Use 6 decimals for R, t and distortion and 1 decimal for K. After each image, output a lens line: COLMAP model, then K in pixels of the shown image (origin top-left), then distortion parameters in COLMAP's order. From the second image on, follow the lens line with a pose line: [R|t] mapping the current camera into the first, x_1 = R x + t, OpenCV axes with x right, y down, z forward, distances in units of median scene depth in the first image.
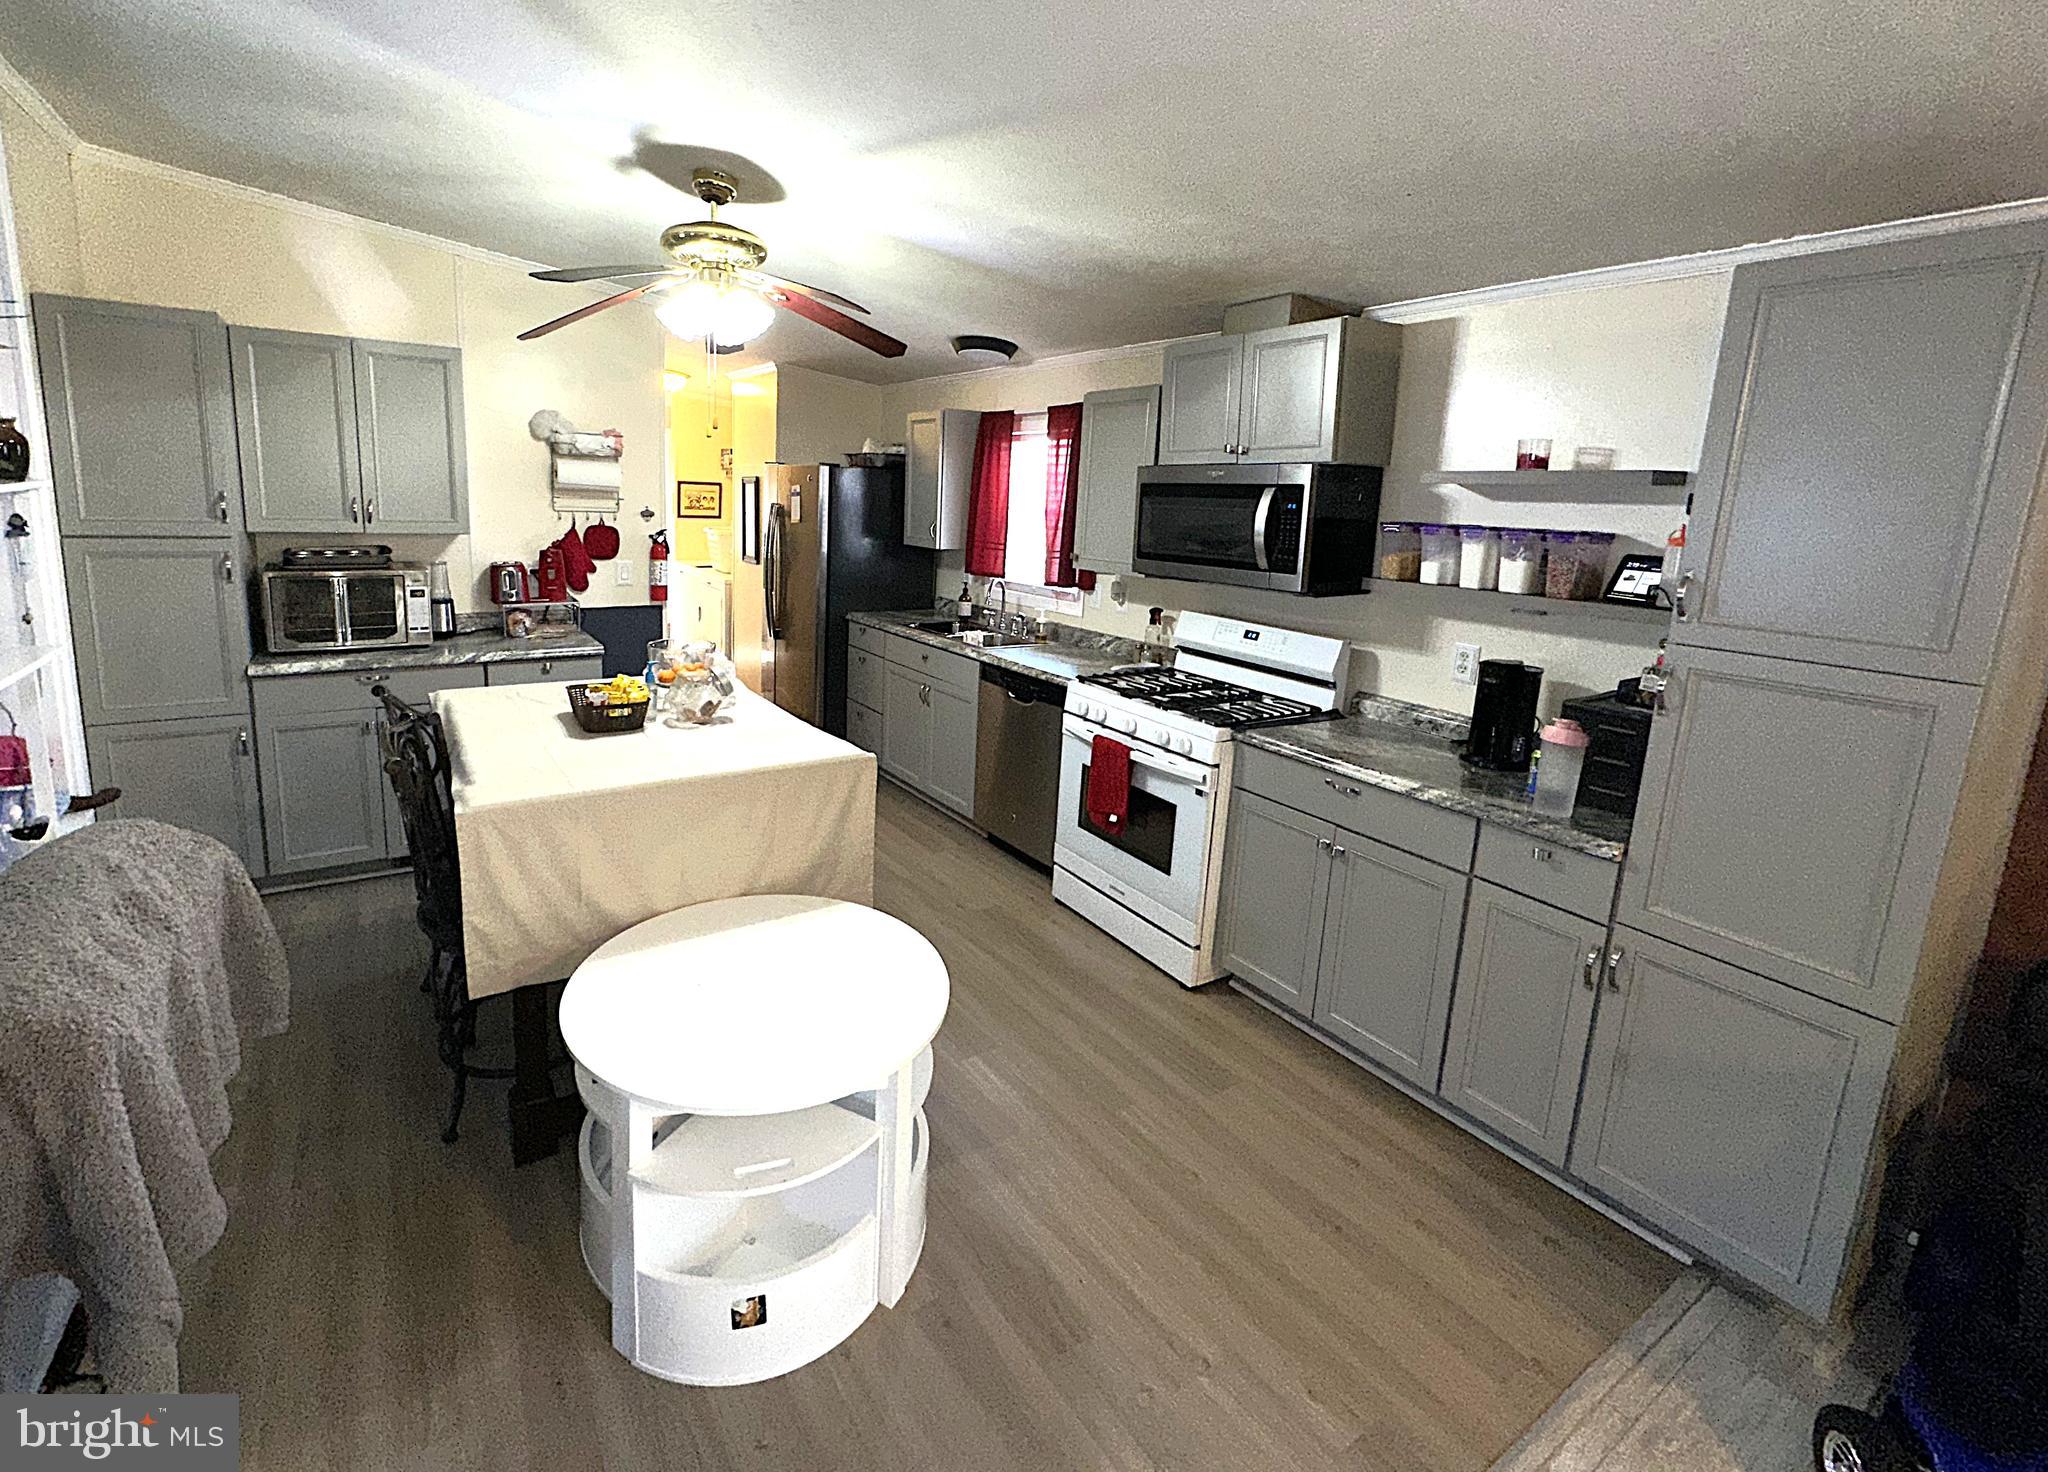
lens RADIAL K [[889.6, 0, 1022.6], [0, 889.6, 640.2], [0, 0, 1]] dist [0.023090, 0.000046]
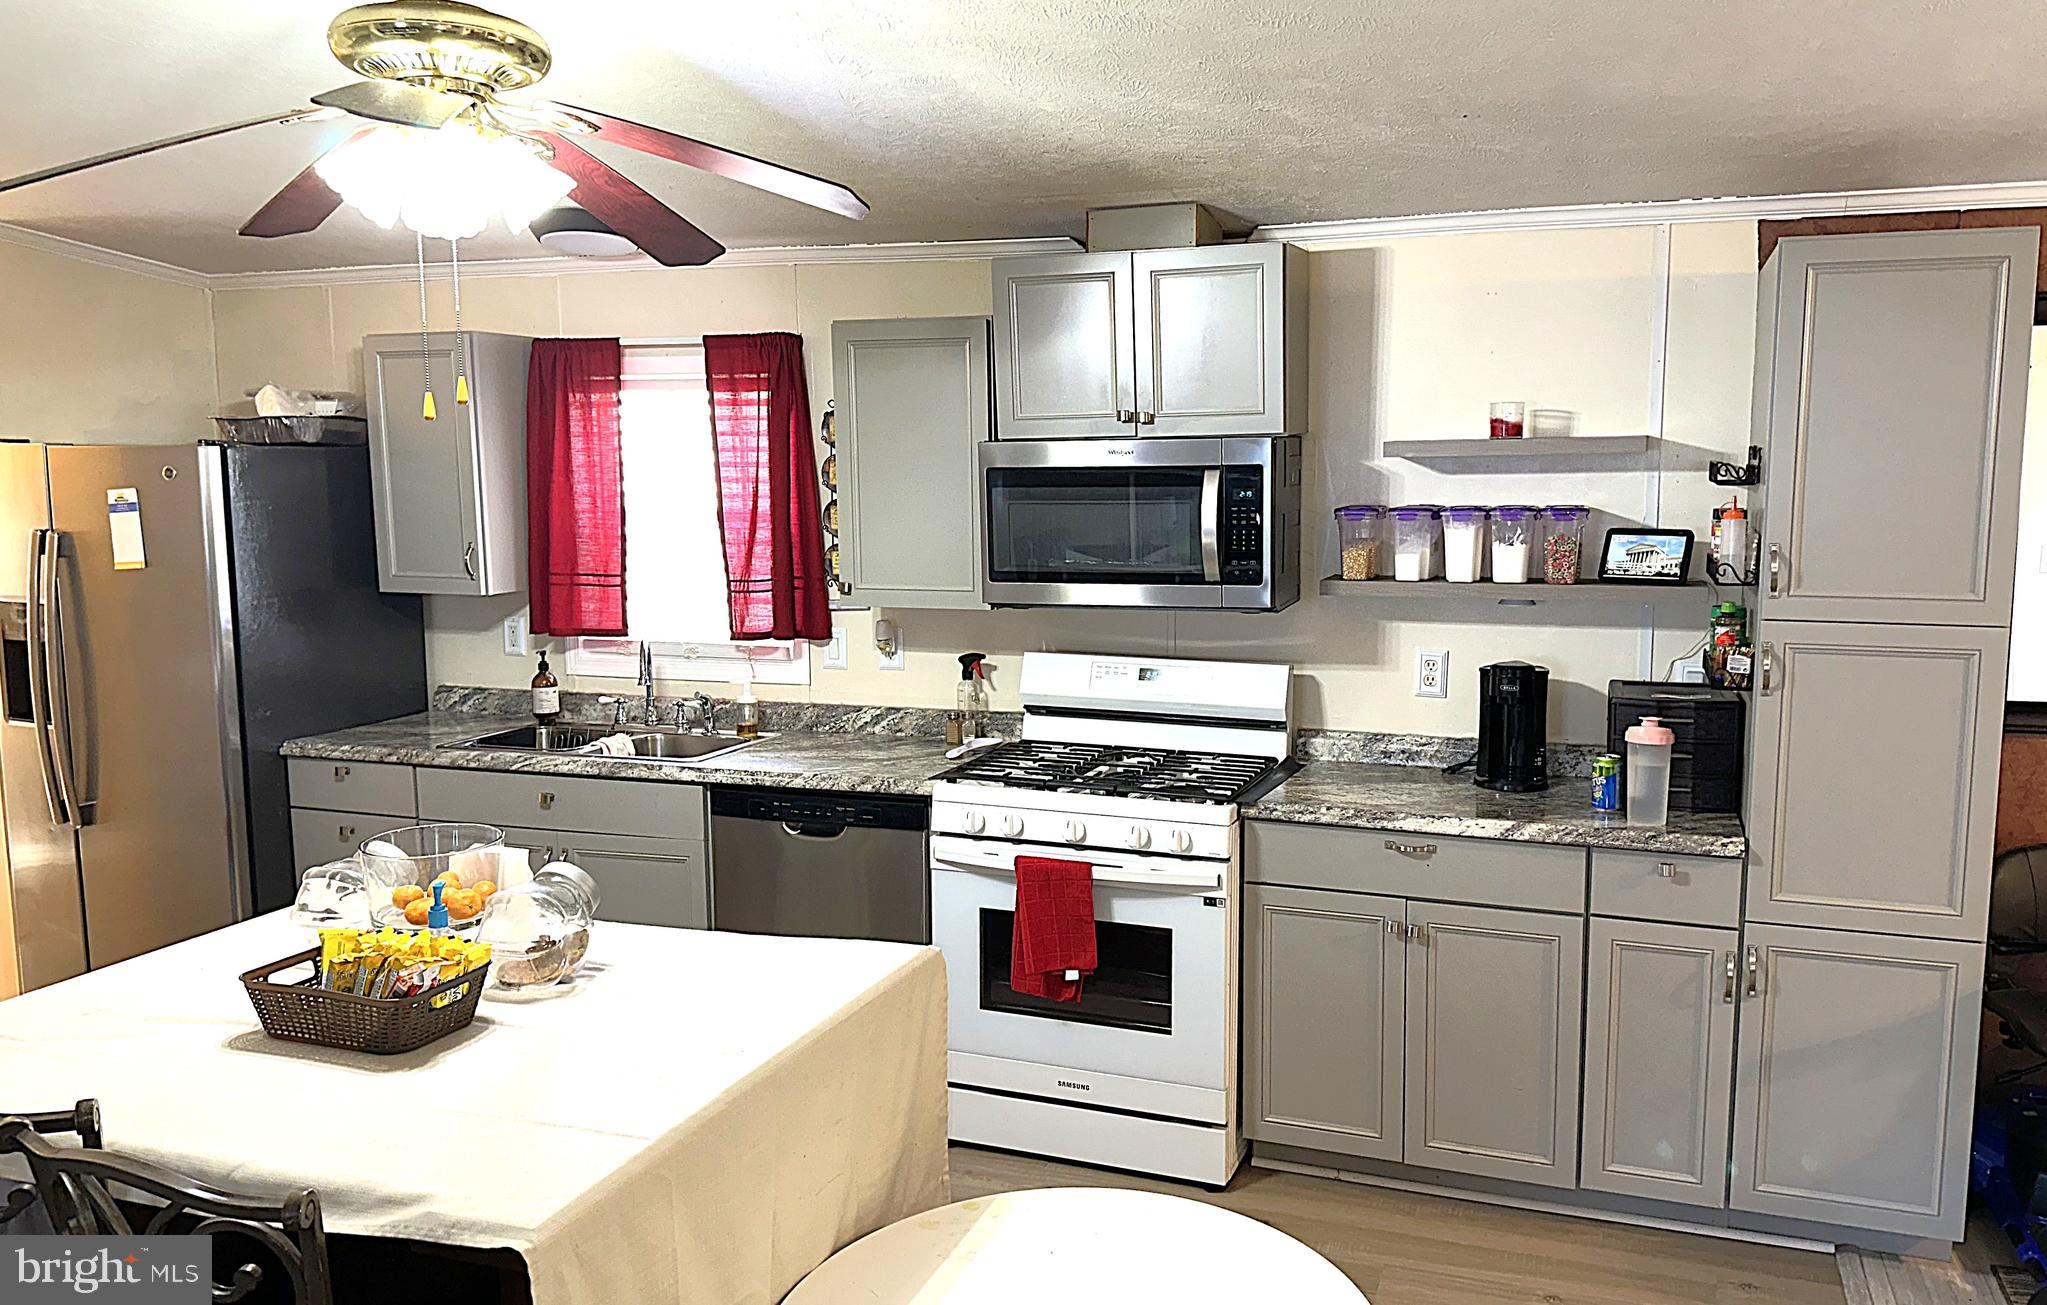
lens RADIAL K [[1496.1, 0, 1112.9], [0, 1496.1, 653.9], [0, 0, 1]] dist [0.177595, -0.260484]
pose [[0.781805, -0.120901, 0.611689, -0.546878], [0.132899, 0.990789, 0.025970, -0.063212], [-0.609195, 0.060989, 0.790672, 0.084925]]
